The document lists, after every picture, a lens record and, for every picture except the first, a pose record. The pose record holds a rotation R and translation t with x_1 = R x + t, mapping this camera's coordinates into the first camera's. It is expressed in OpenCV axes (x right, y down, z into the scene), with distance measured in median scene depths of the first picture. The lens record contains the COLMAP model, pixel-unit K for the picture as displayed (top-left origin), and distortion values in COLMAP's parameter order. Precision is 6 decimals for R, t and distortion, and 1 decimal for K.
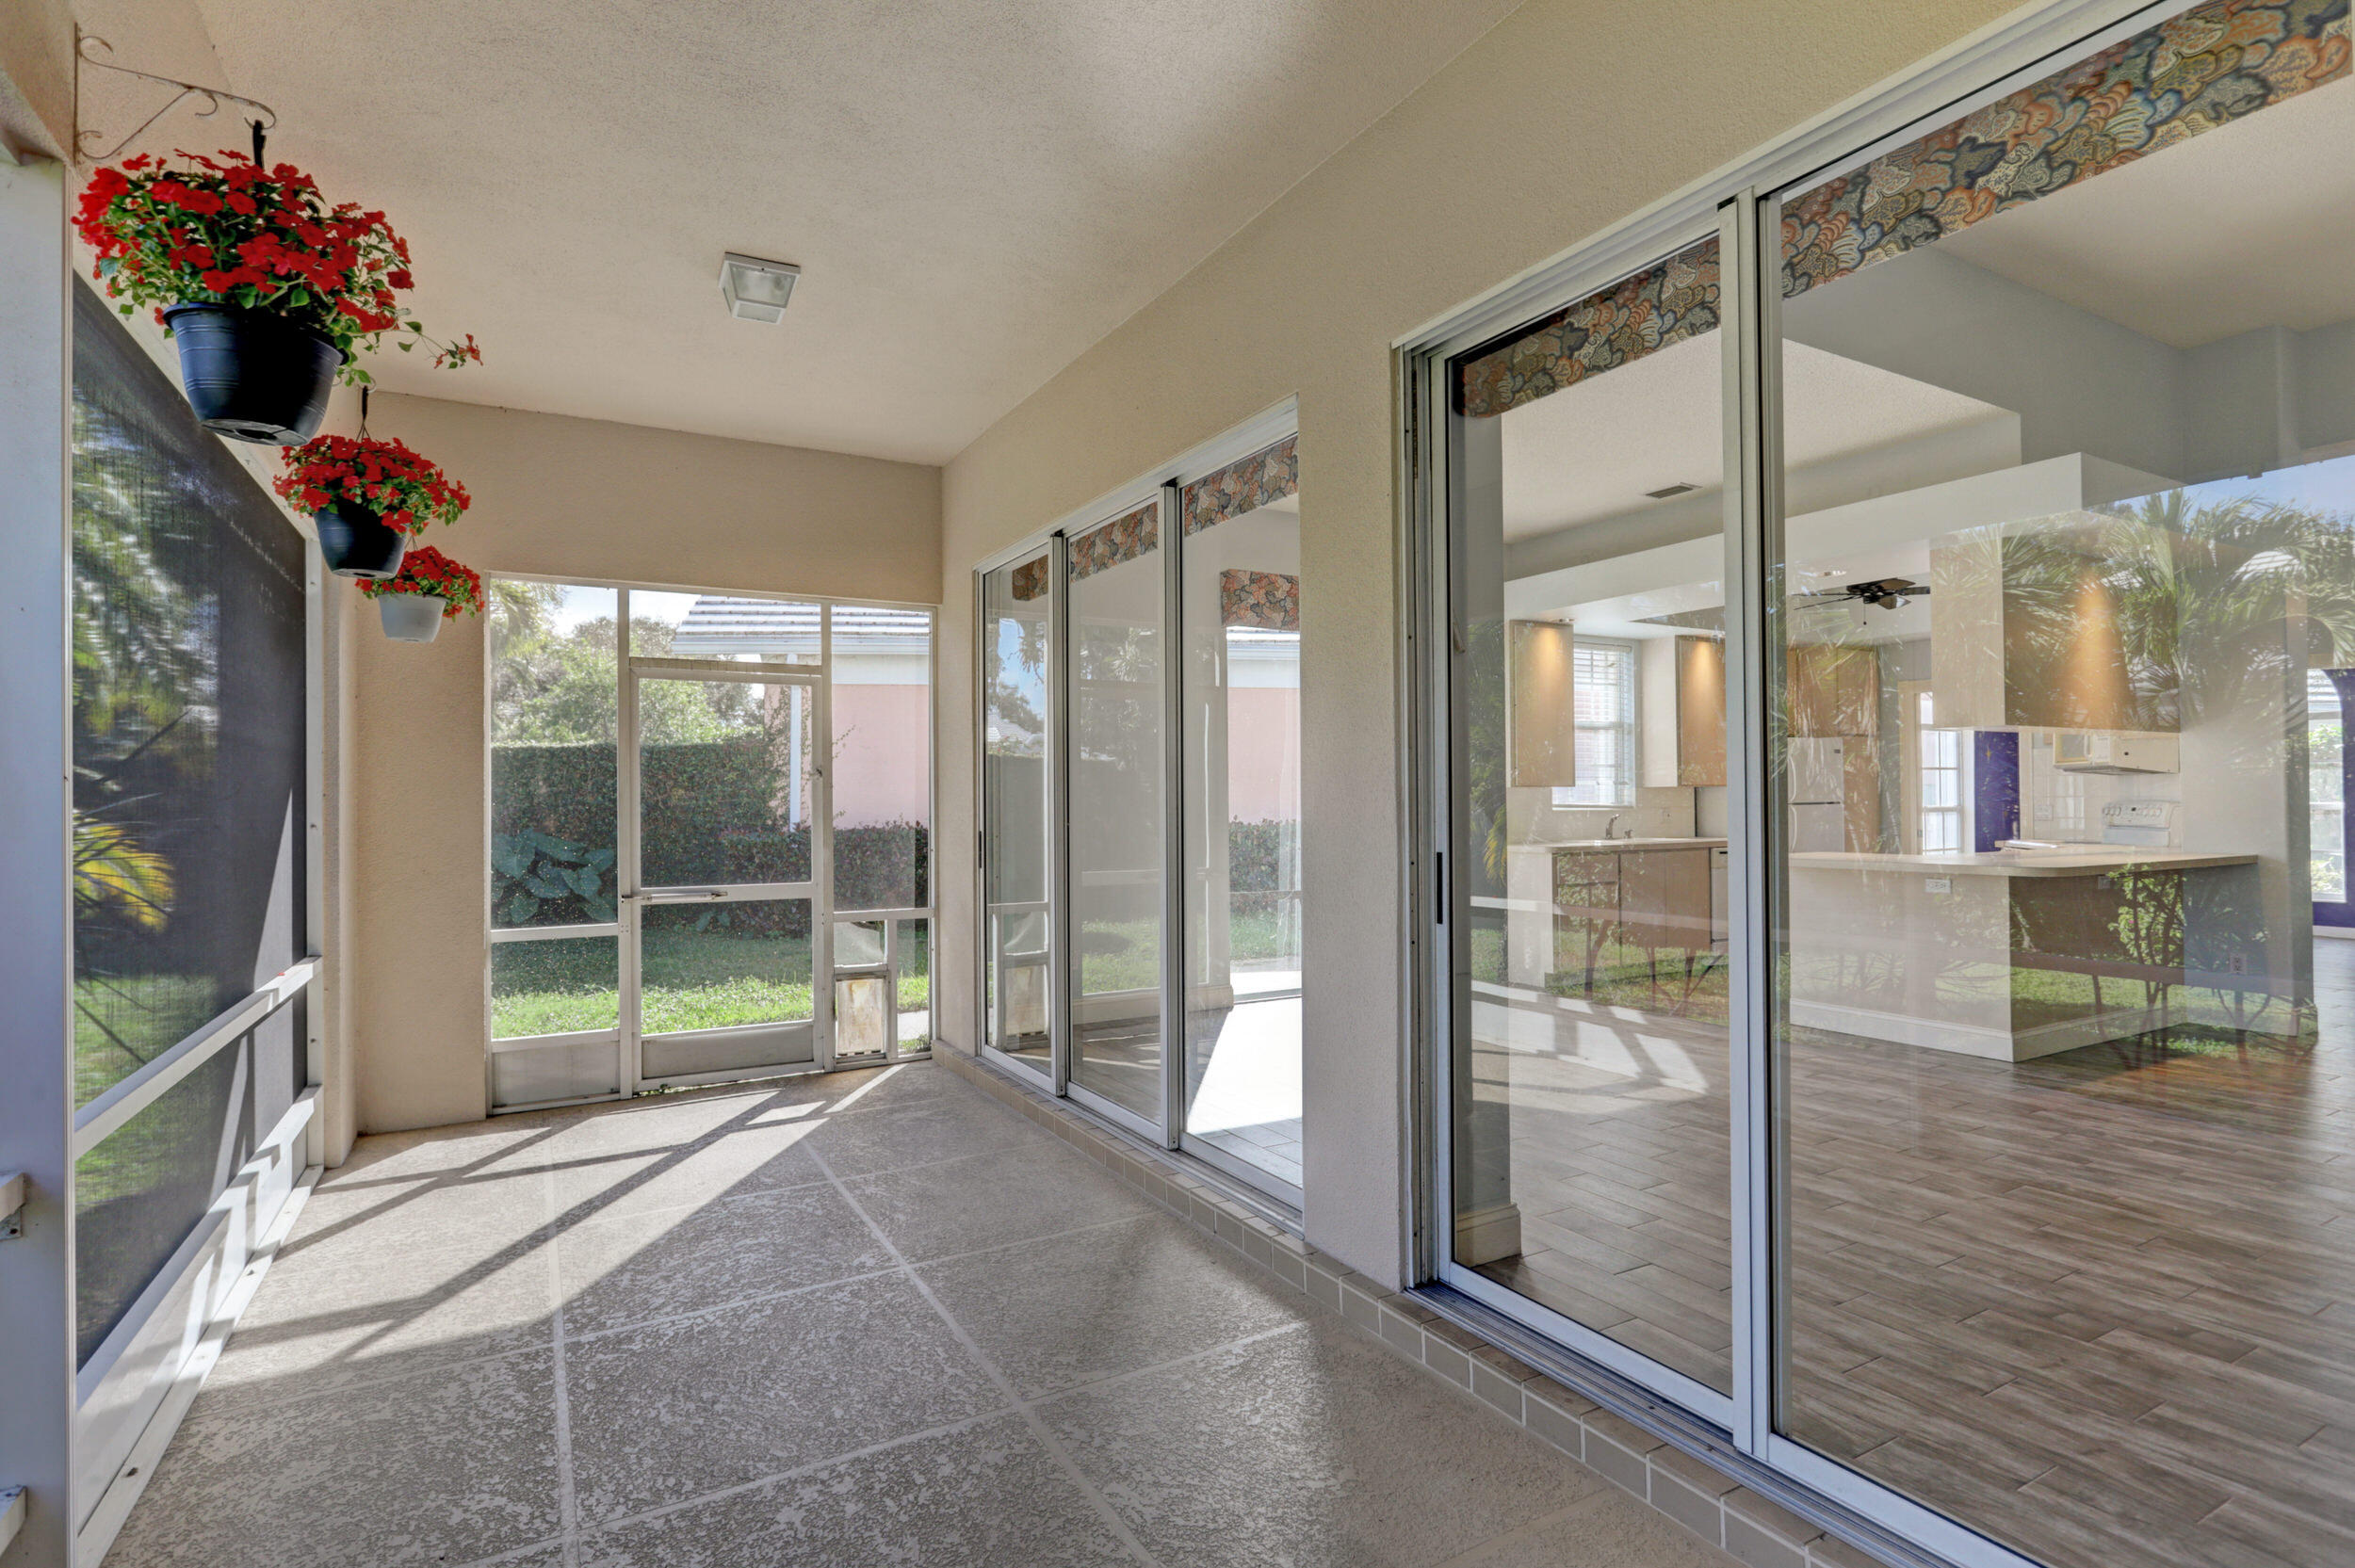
lens RADIAL K [[1155.0, 0, 1181.2], [0, 1155.0, 789.4], [0, 0, 1]] dist [-0.006591, -0.002045]
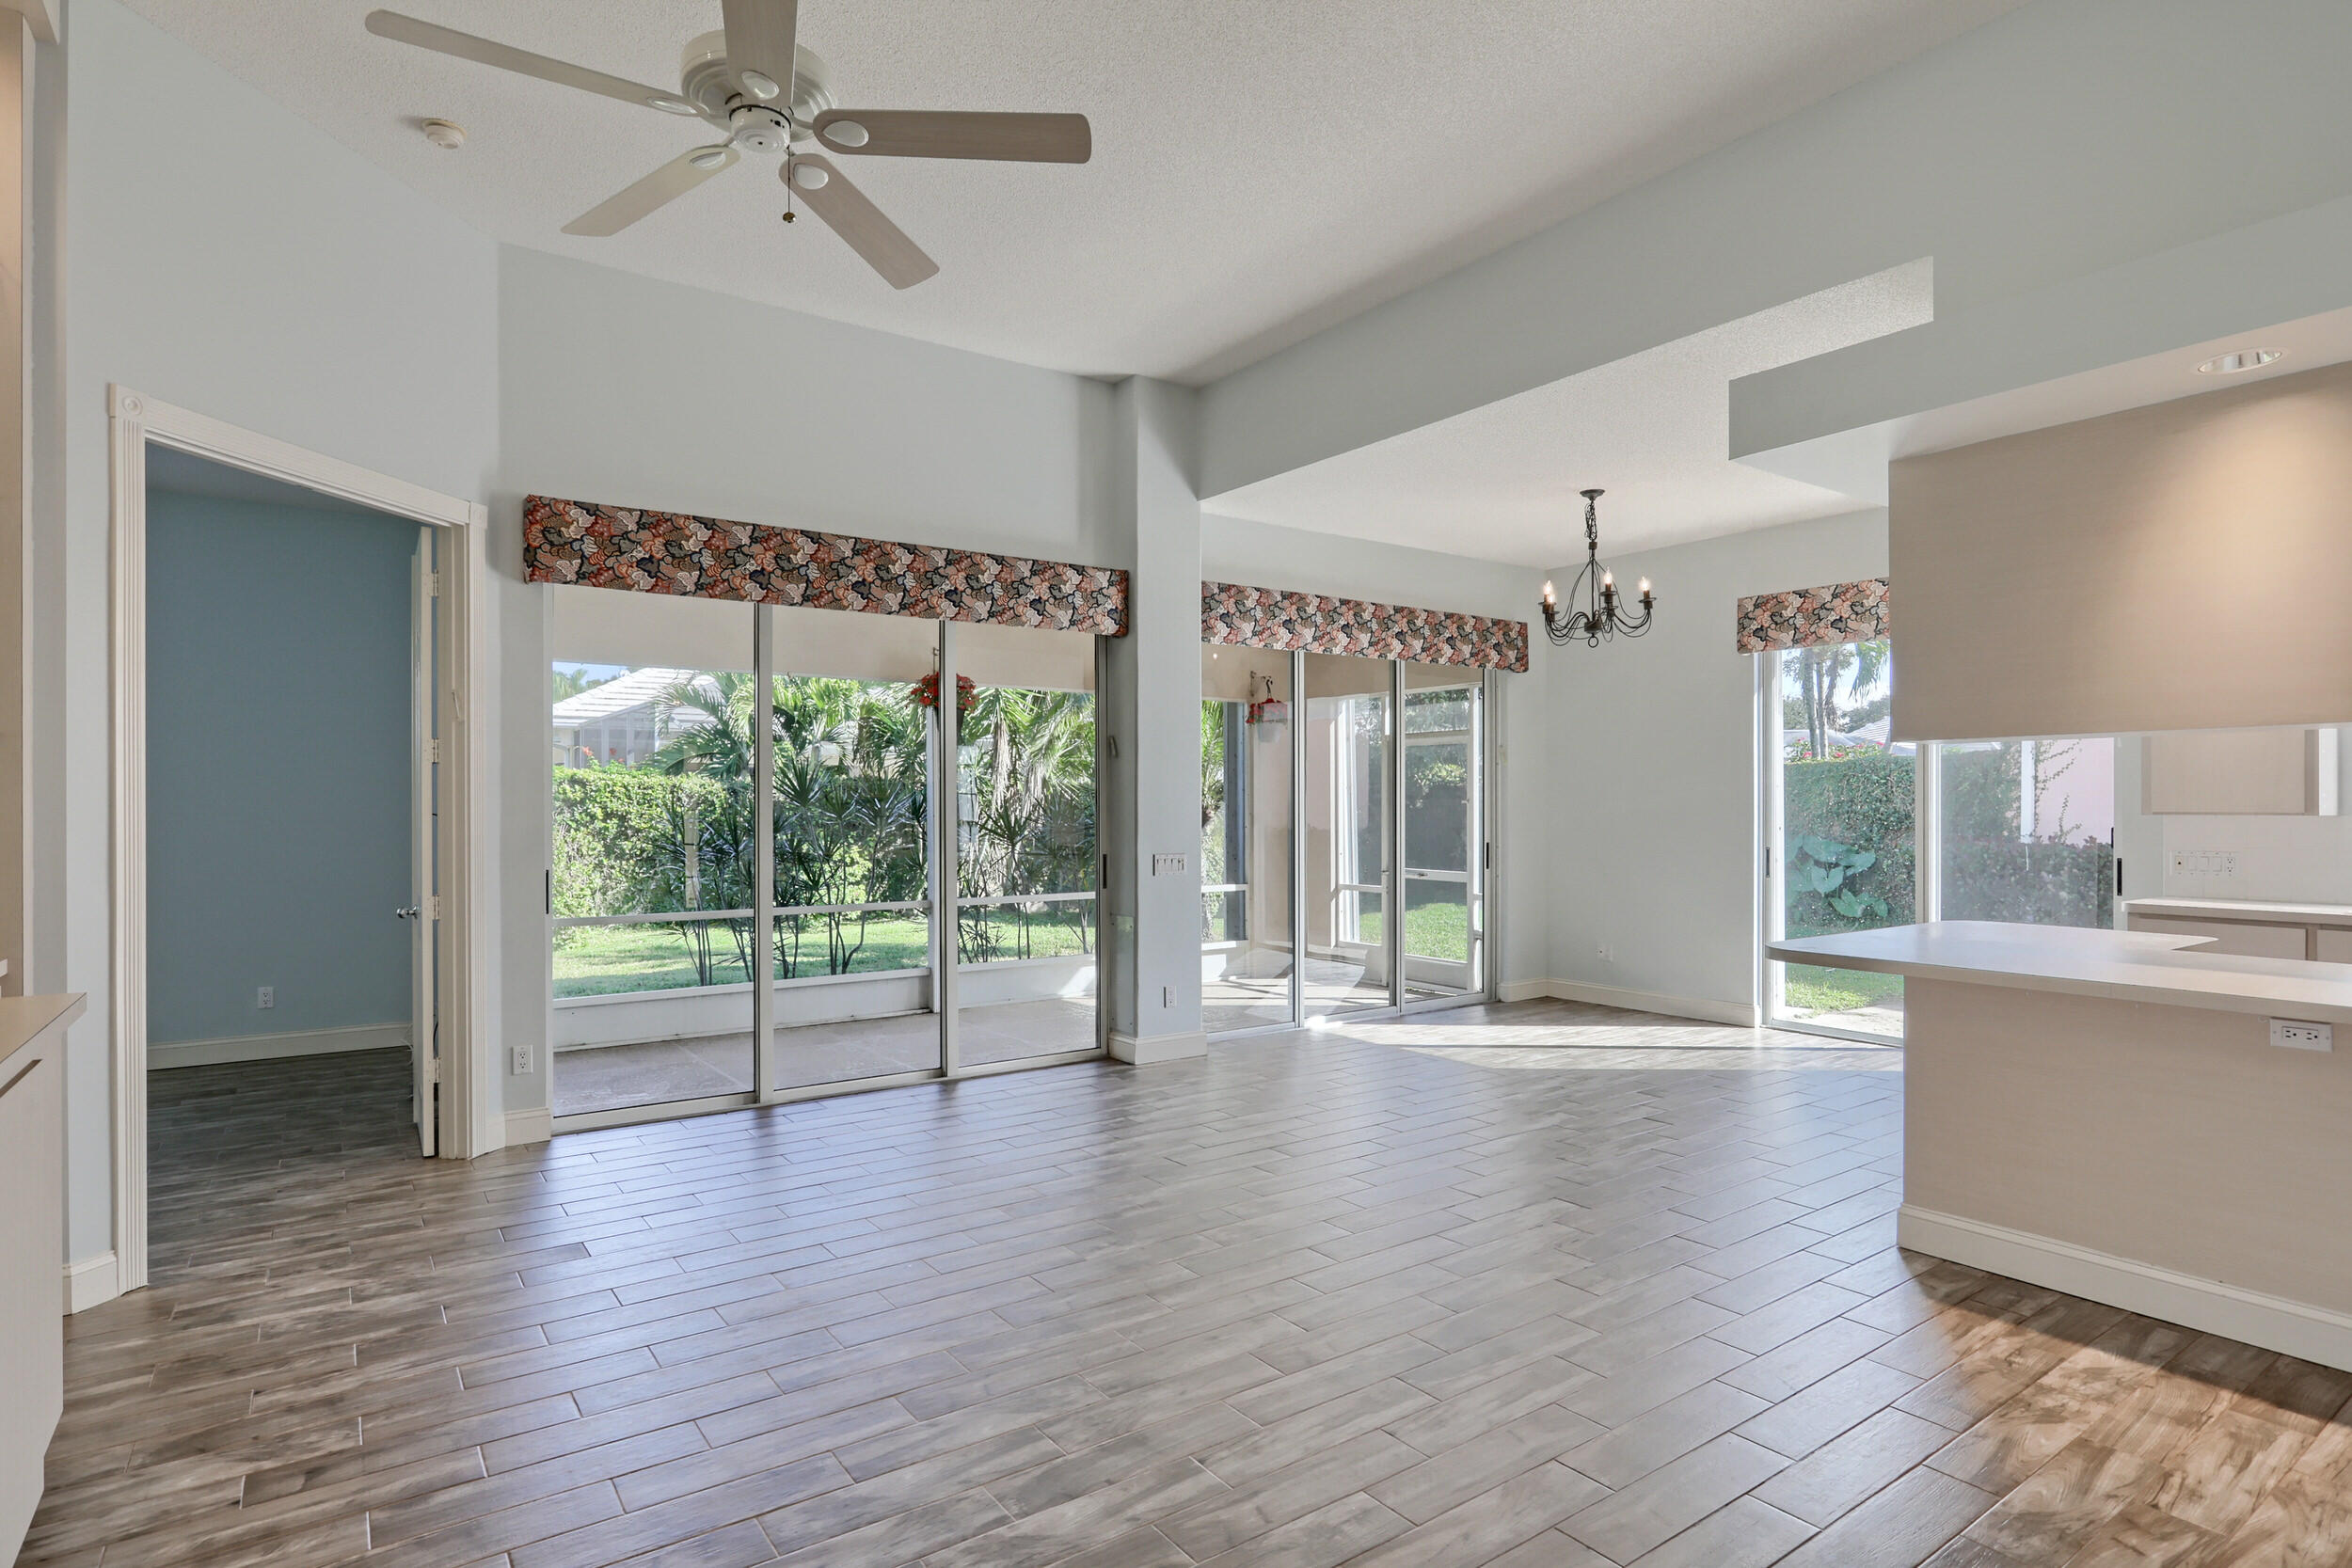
lens RADIAL K [[1213.5, 0, 1193.5], [0, 1213.5, 803.3], [0, 0, 1]] dist [-0.010434, 0.006546]
pose [[0.114545, 0.006997, -0.993393, 1.332405], [0.011190, 0.999903, 0.008333, -0.030543], [0.993355, -0.012071, 0.114456, 0.495719]]
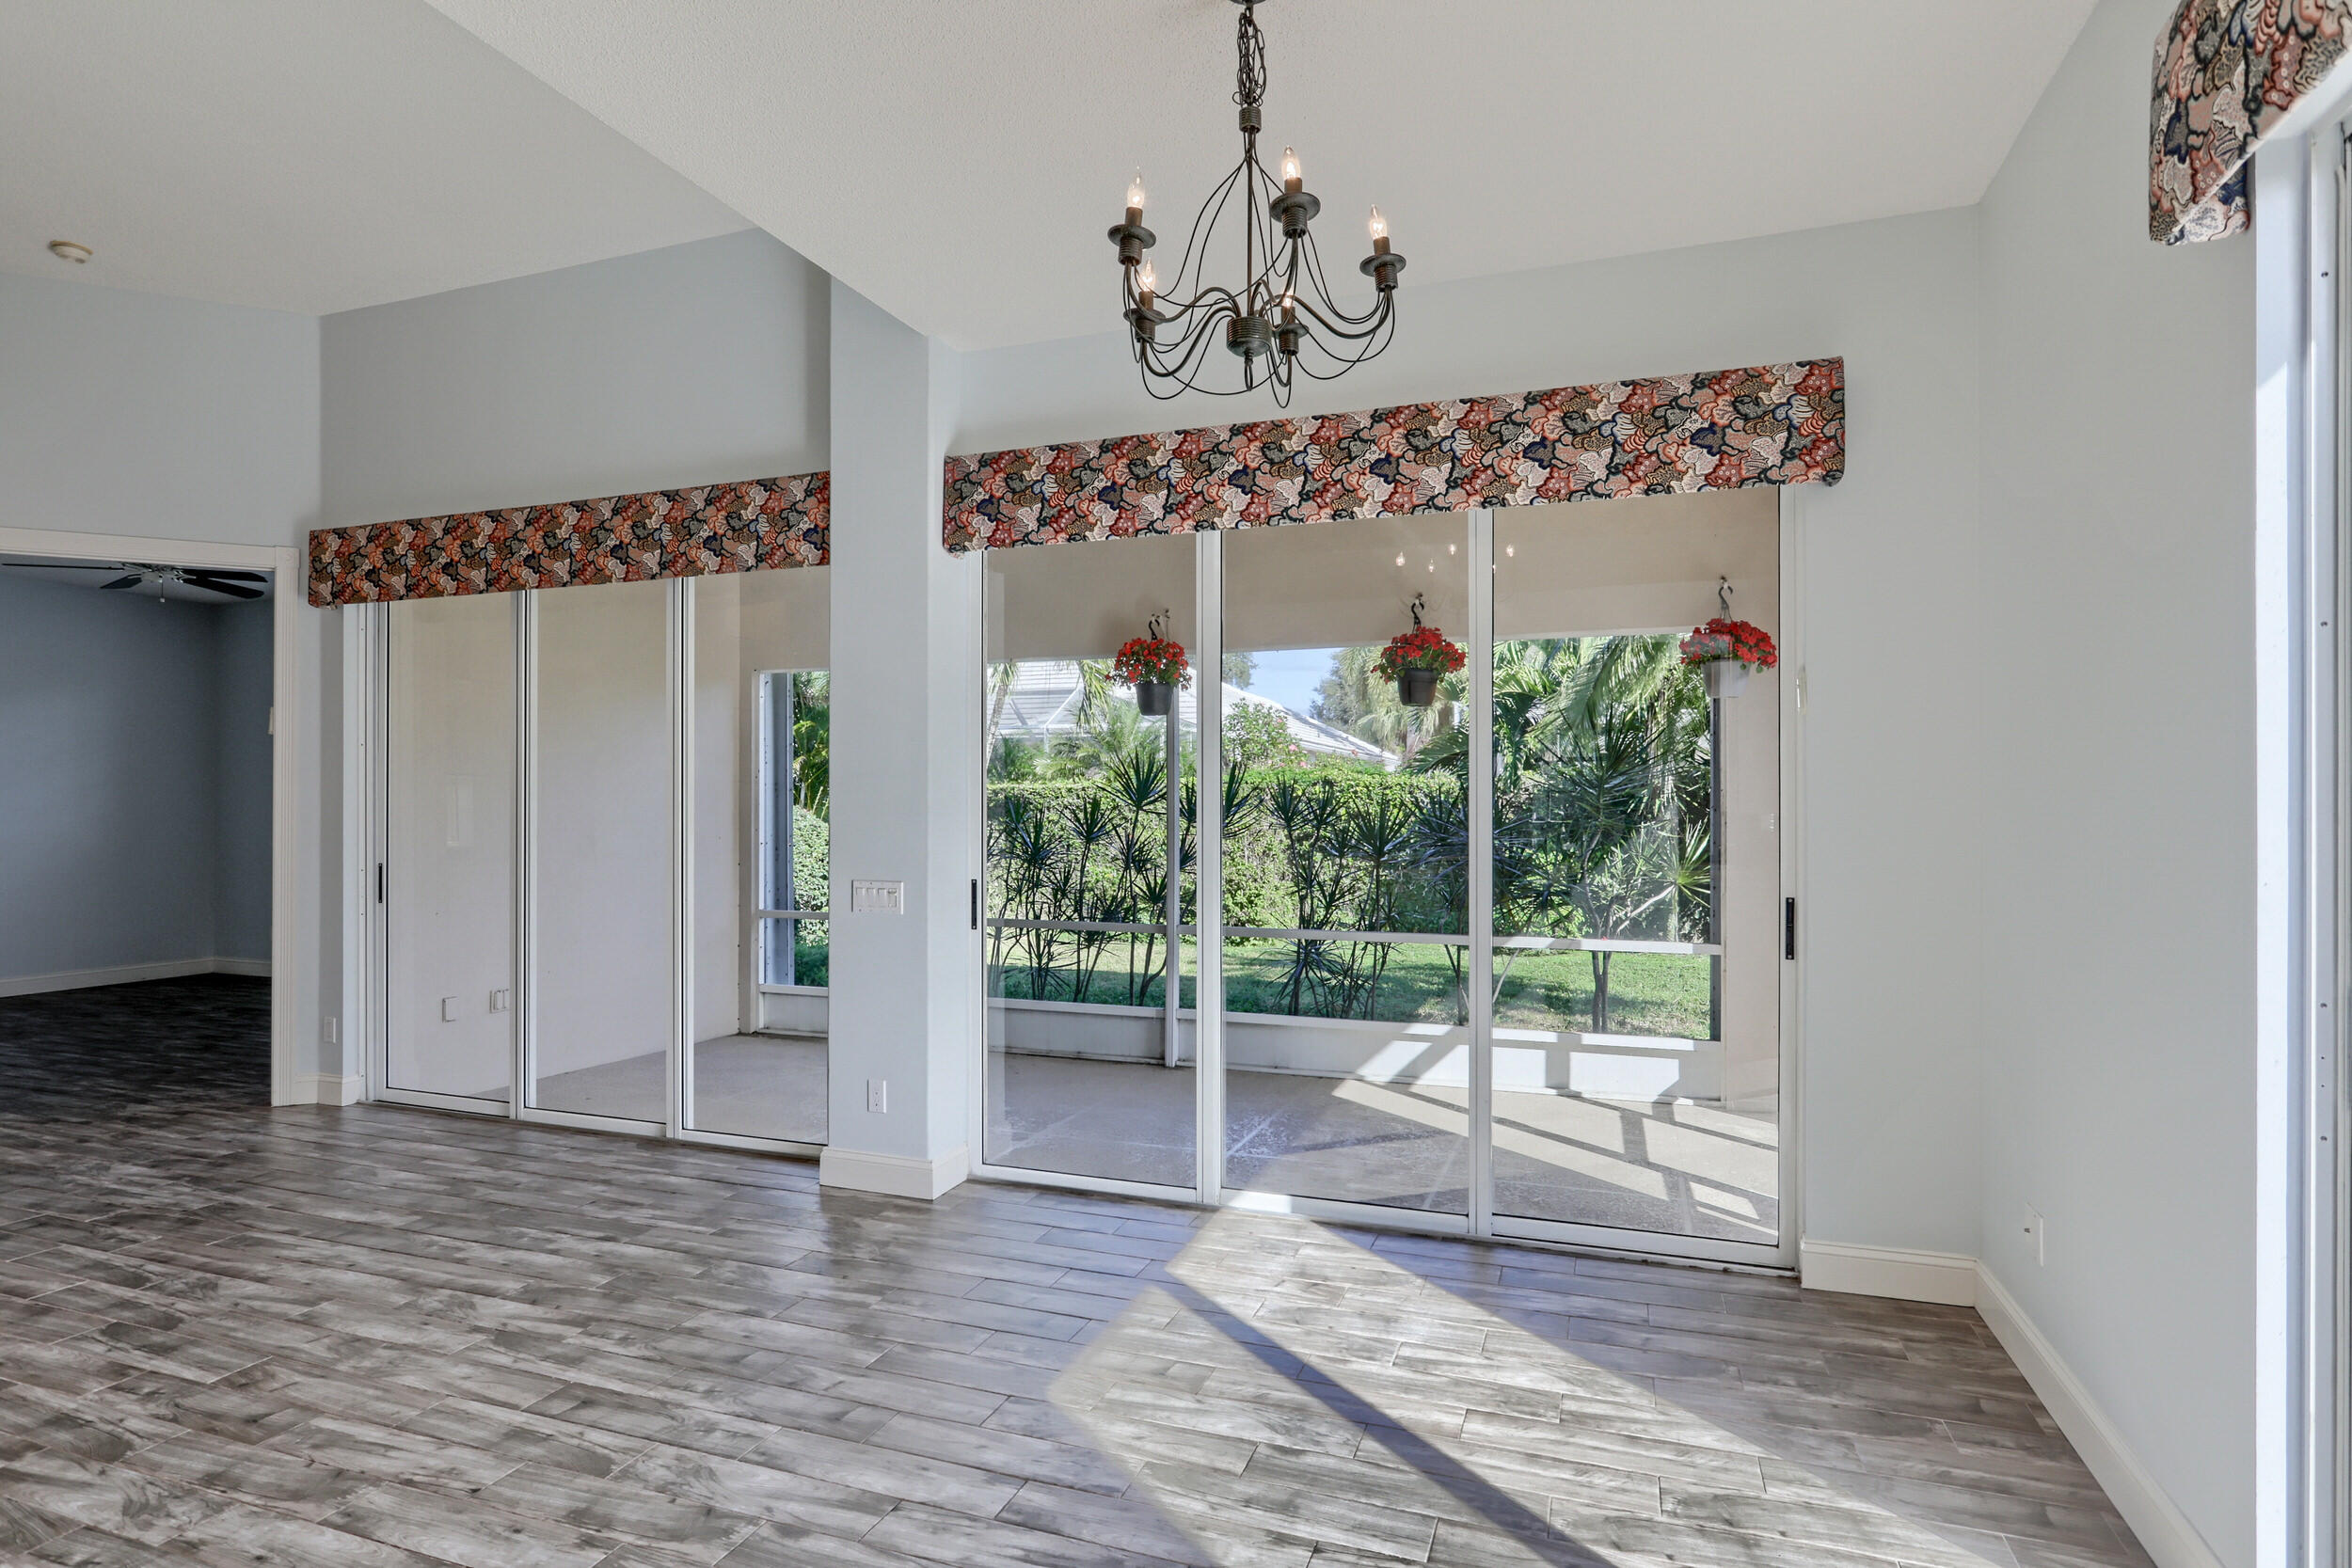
lens RADIAL K [[1213.5, 0, 1188.0], [0, 1213.5, 777.7], [0, 0, 1]] dist [-0.010434, 0.006546]
pose [[-0.754992, -0.007611, -0.655690, 0.510419], [0.012648, 0.999578, -0.026167, -0.014497], [0.655612, -0.028049, -0.754577, 1.338617]]
